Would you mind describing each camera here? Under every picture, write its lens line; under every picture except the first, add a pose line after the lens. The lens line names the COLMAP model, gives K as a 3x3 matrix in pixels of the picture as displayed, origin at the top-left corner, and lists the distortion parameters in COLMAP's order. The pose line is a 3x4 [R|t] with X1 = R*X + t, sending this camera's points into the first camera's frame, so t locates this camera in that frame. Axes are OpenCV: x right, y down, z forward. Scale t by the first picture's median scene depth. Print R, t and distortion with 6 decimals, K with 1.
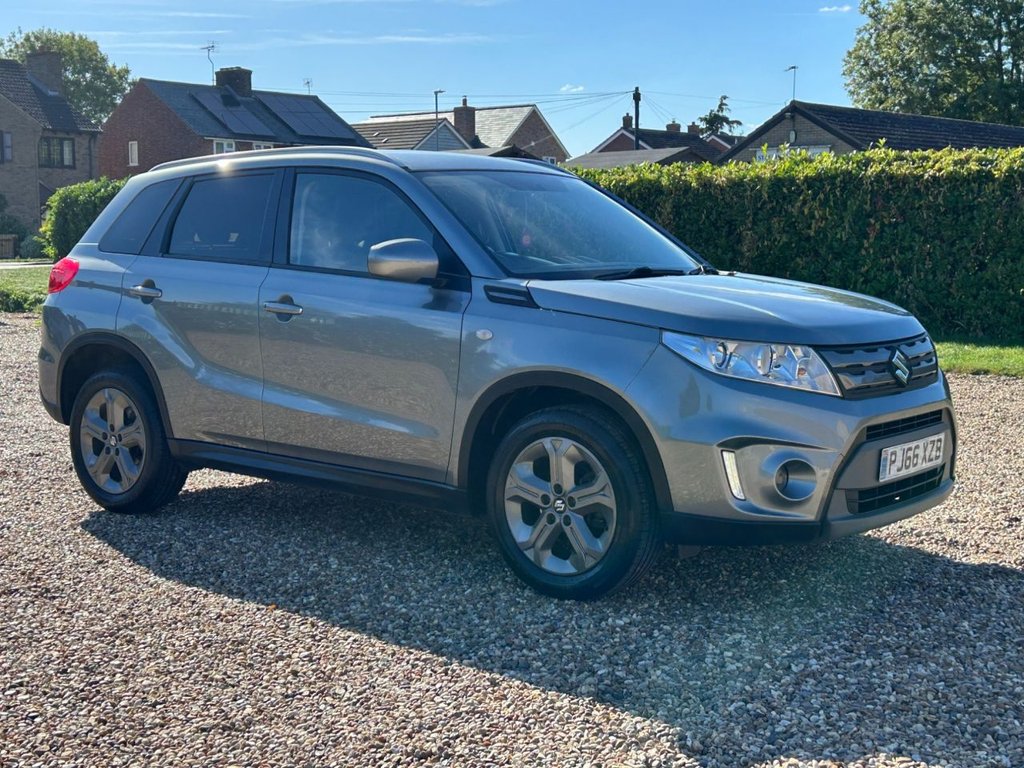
lens RADIAL K [[1388.3, 0, 512.0], [0, 1388.3, 384.0], [0, 0, 1]] dist [0.188904, -0.547475]
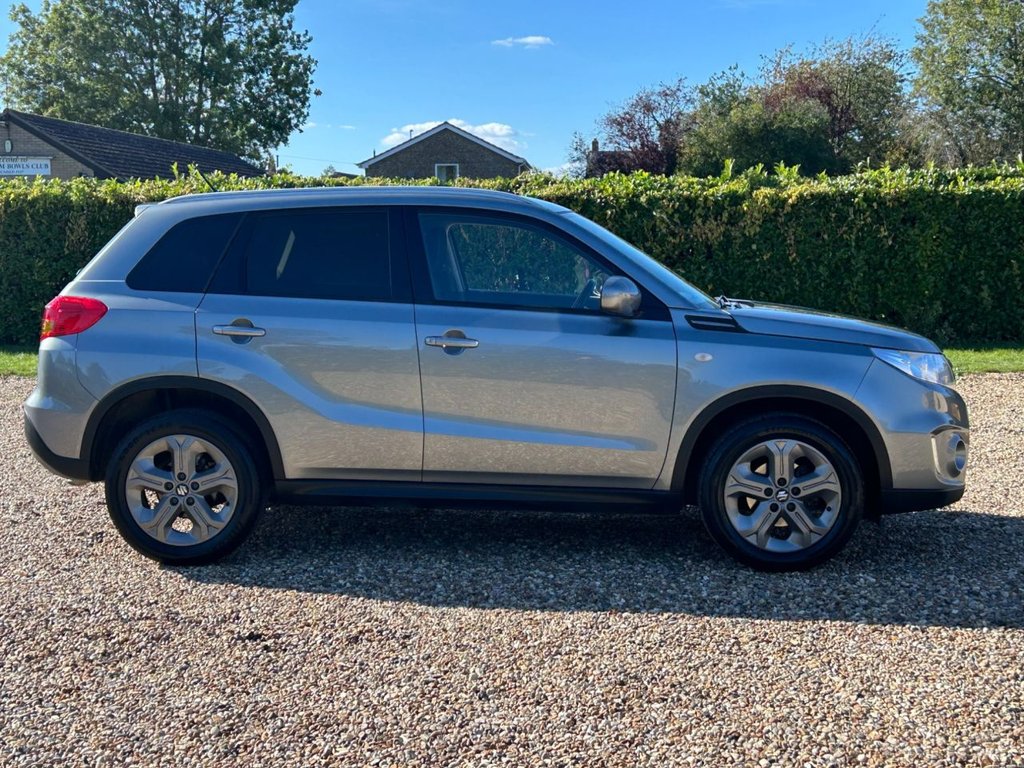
lens RADIAL K [[1388.3, 0, 512.0], [0, 1388.3, 384.0], [0, 0, 1]] dist [0.188904, -0.547475]
pose [[0.812276, -0.057520, 0.580430, -0.750636], [0.061676, 0.998017, 0.012591, -0.034124], [-0.580003, 0.025571, 0.814213, 0.127056]]
